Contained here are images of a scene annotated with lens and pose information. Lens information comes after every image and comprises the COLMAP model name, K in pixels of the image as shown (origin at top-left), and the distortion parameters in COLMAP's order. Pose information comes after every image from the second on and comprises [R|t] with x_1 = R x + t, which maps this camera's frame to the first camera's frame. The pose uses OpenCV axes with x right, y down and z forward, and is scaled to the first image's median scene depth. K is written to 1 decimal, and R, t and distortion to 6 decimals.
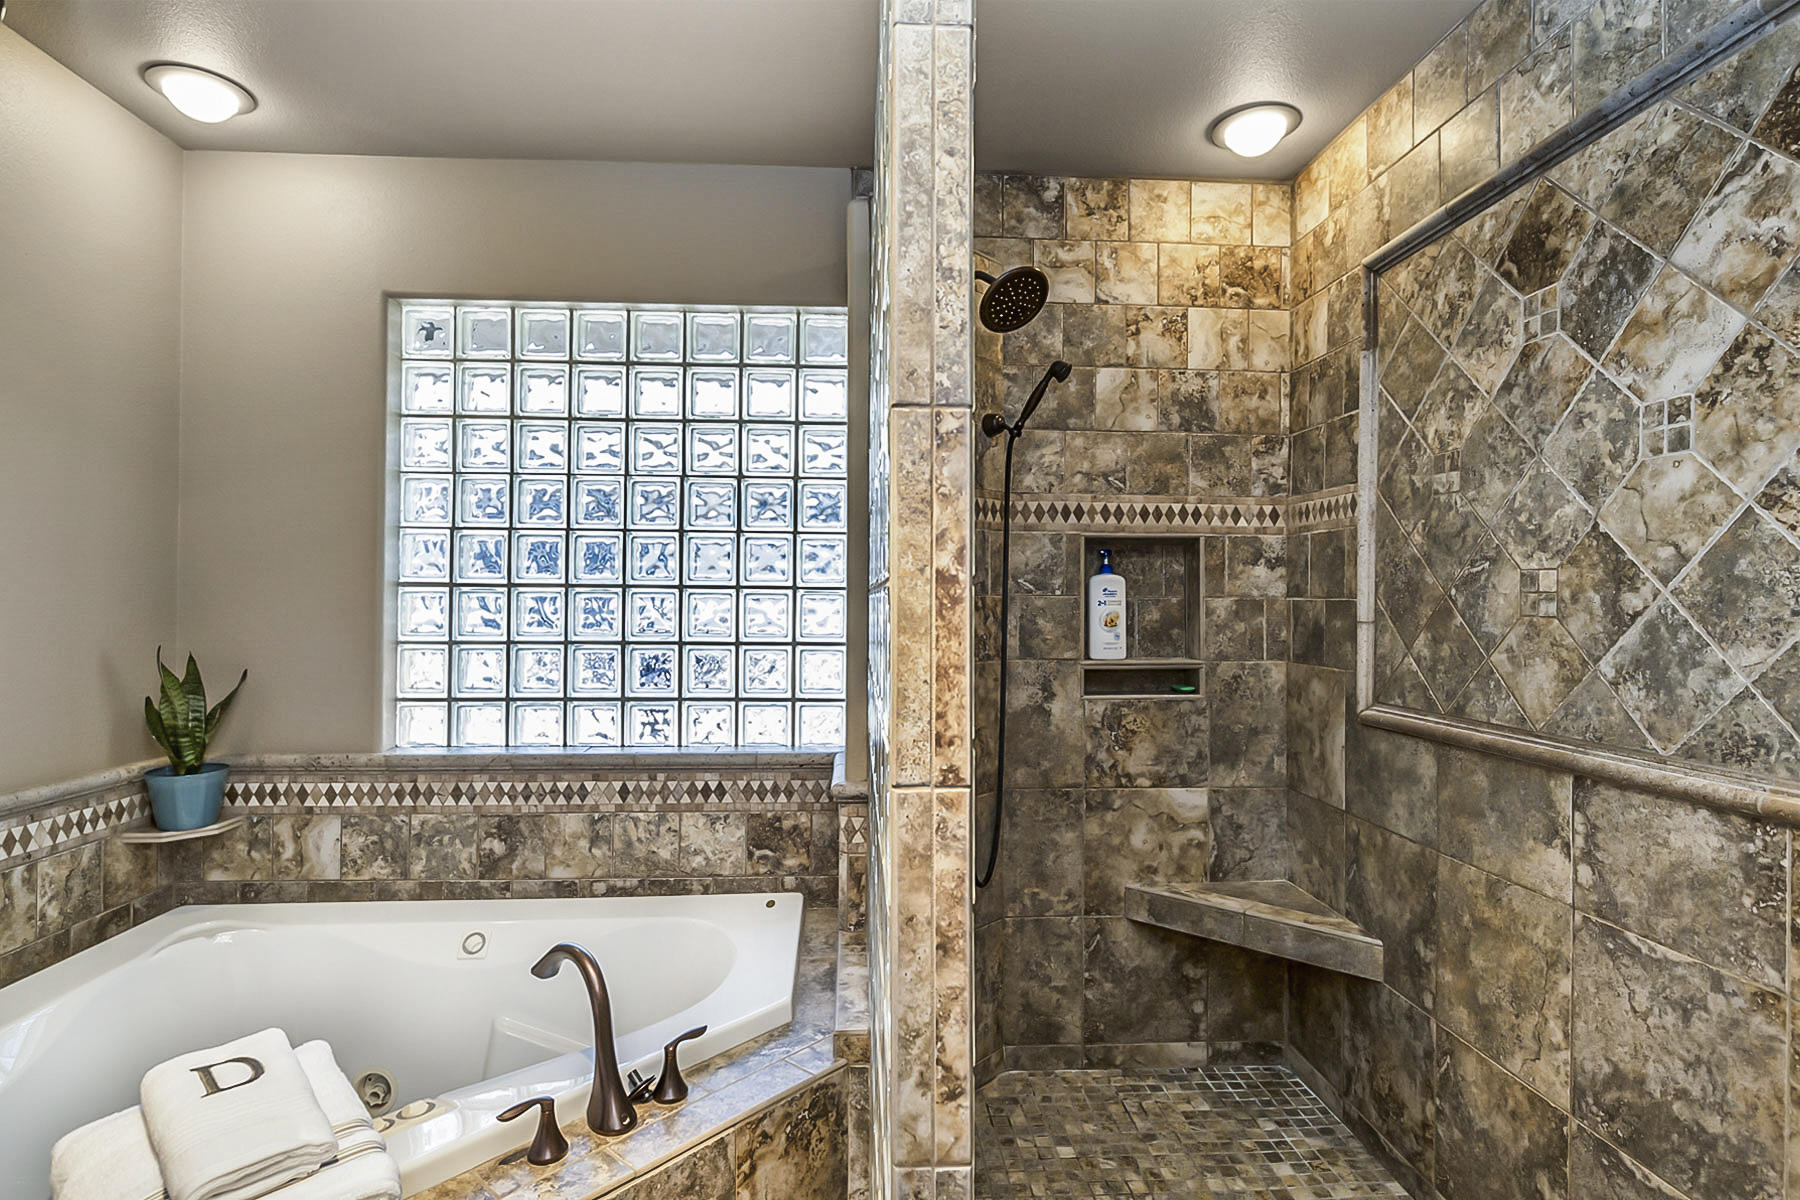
lens RADIAL K [[921.7, 0, 896.0], [0, 921.7, 600.6], [0, 0, 1]] dist [-0.005977, 0.003188]
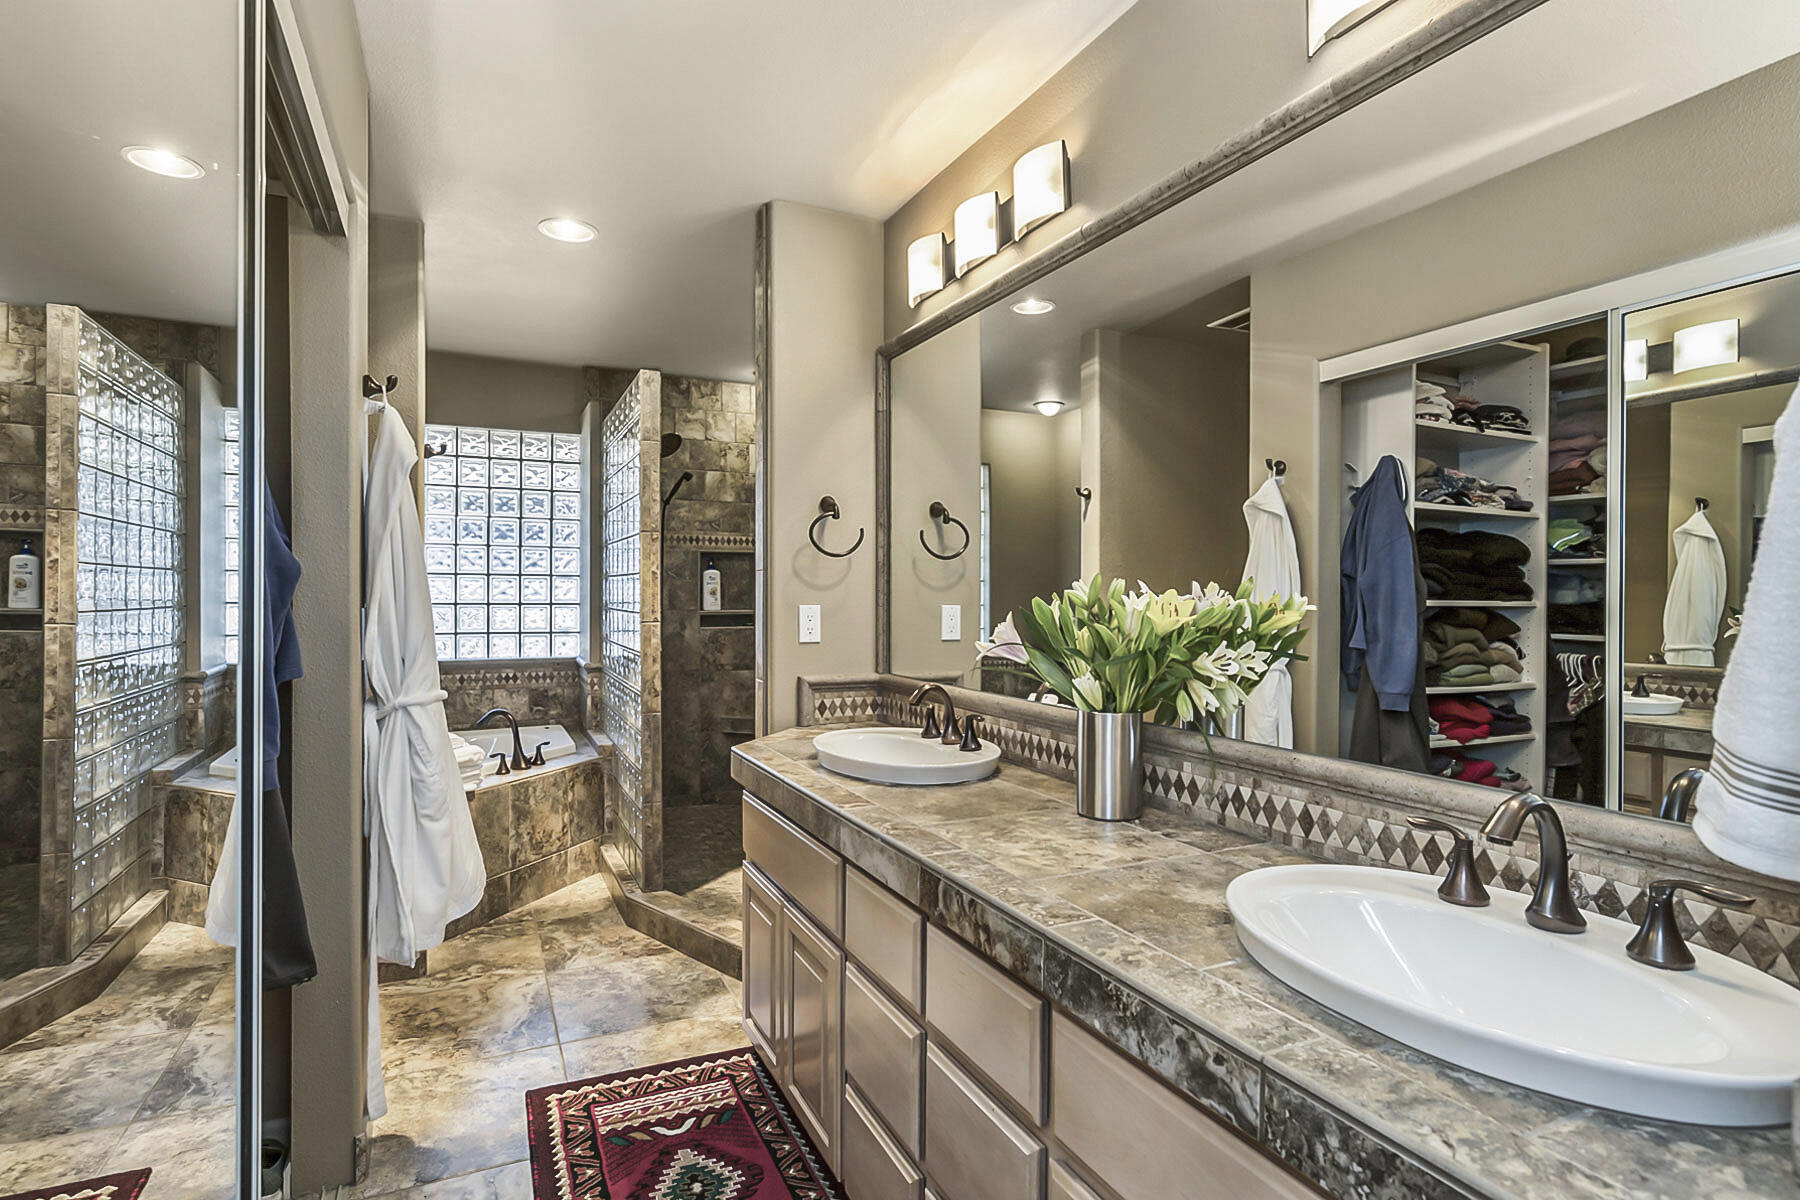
lens RADIAL K [[921.7, 0, 895.3], [0, 921.7, 601.2], [0, 0, 1]] dist [-0.005977, 0.003188]
pose [[0.927847, -0.004596, 0.372934, -0.165856], [0.000139, 0.999928, 0.011976, 0.018383], [-0.372962, -0.011060, 0.927781, -1.111538]]
